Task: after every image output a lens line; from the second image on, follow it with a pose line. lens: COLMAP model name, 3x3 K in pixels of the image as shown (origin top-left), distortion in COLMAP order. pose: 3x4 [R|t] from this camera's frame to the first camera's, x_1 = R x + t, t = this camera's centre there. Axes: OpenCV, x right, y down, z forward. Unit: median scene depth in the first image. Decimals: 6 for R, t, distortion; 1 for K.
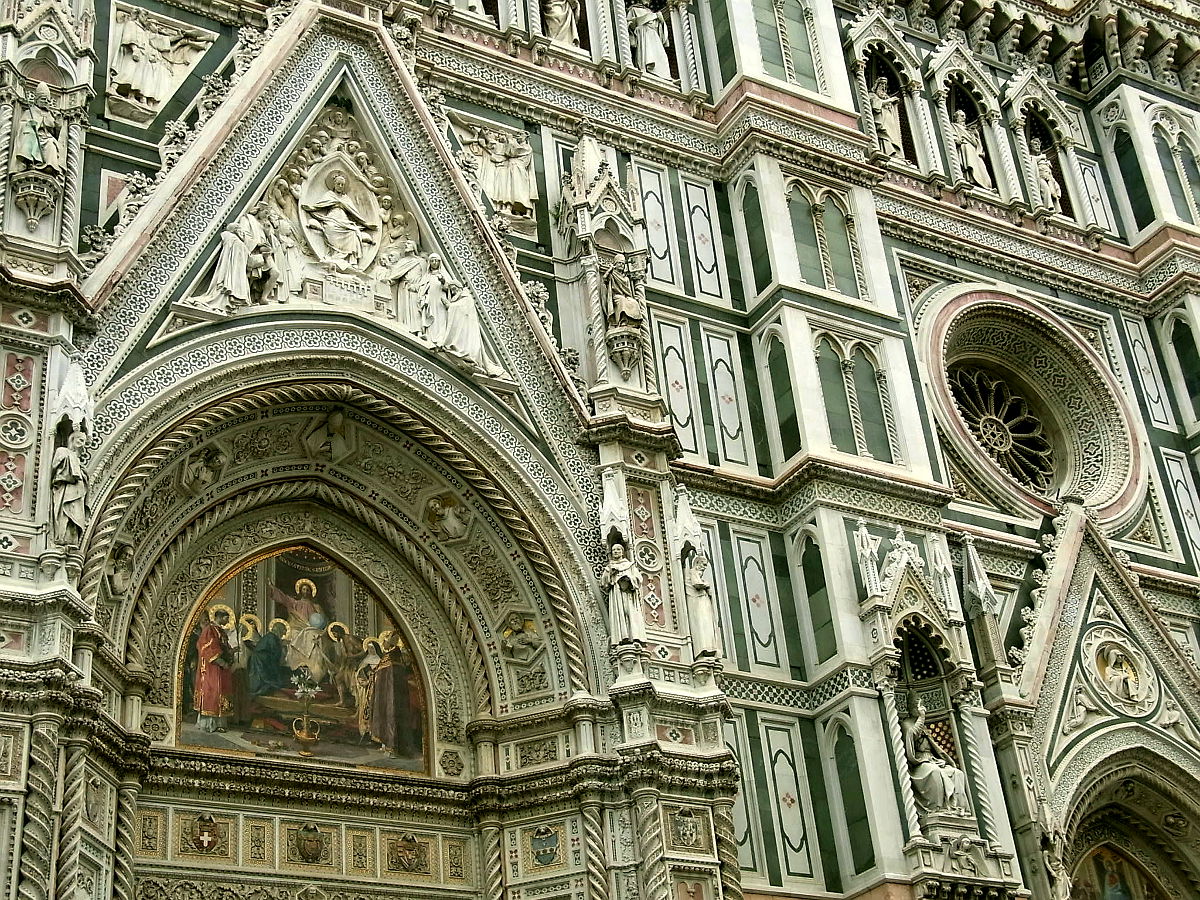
lens RADIAL K [[1903.0, 0, 600.0], [0, 1903.0, 450.0], [0, 0, 1]] dist [0.043324, 0.058072]
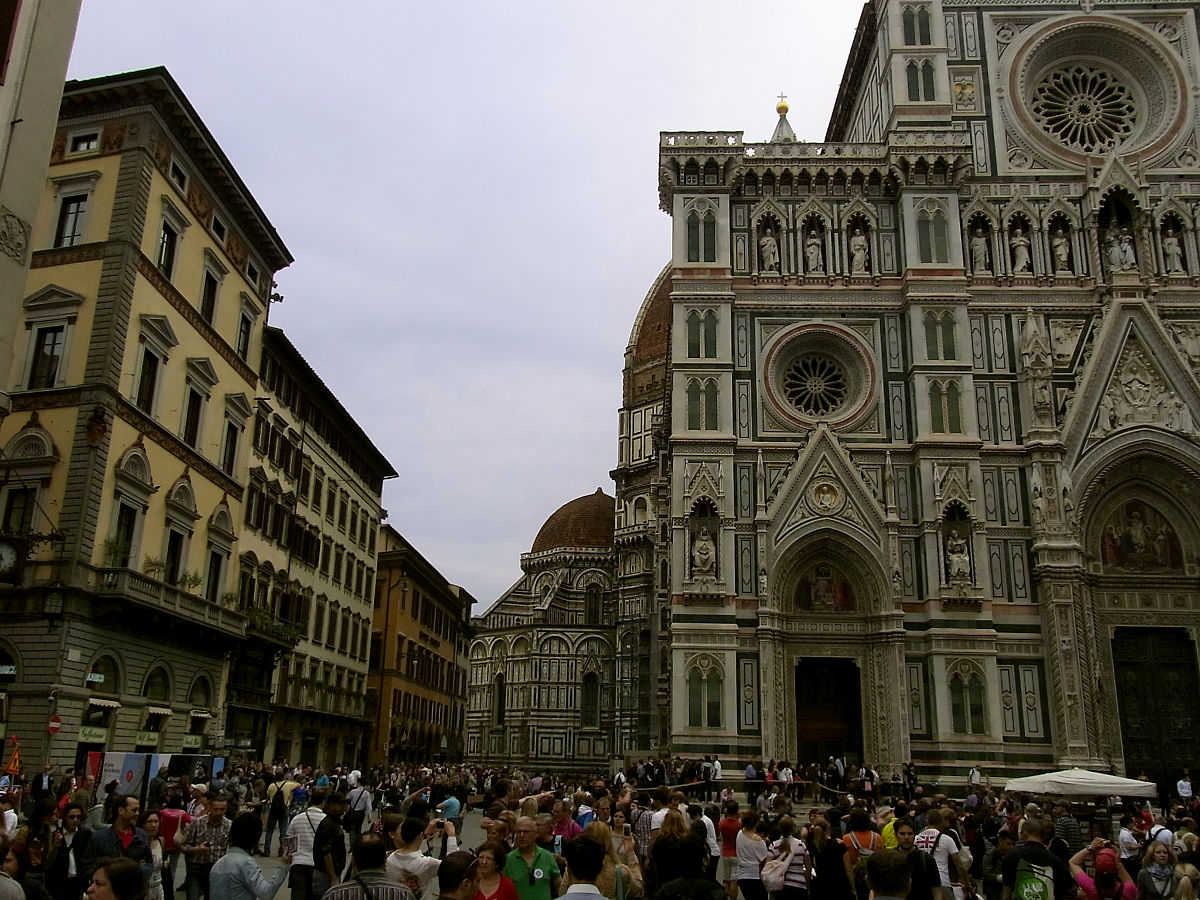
lens RADIAL K [[1113.6, 0, 600.0], [0, 1113.6, 450.0], [0, 0, 1]] dist [-0.010656, 0.003722]
pose [[0.863869, -0.040052, -0.502122, 0.007230], [0.160655, 0.966682, 0.199289, -0.553908], [0.477410, -0.252828, 0.841521, -0.969051]]
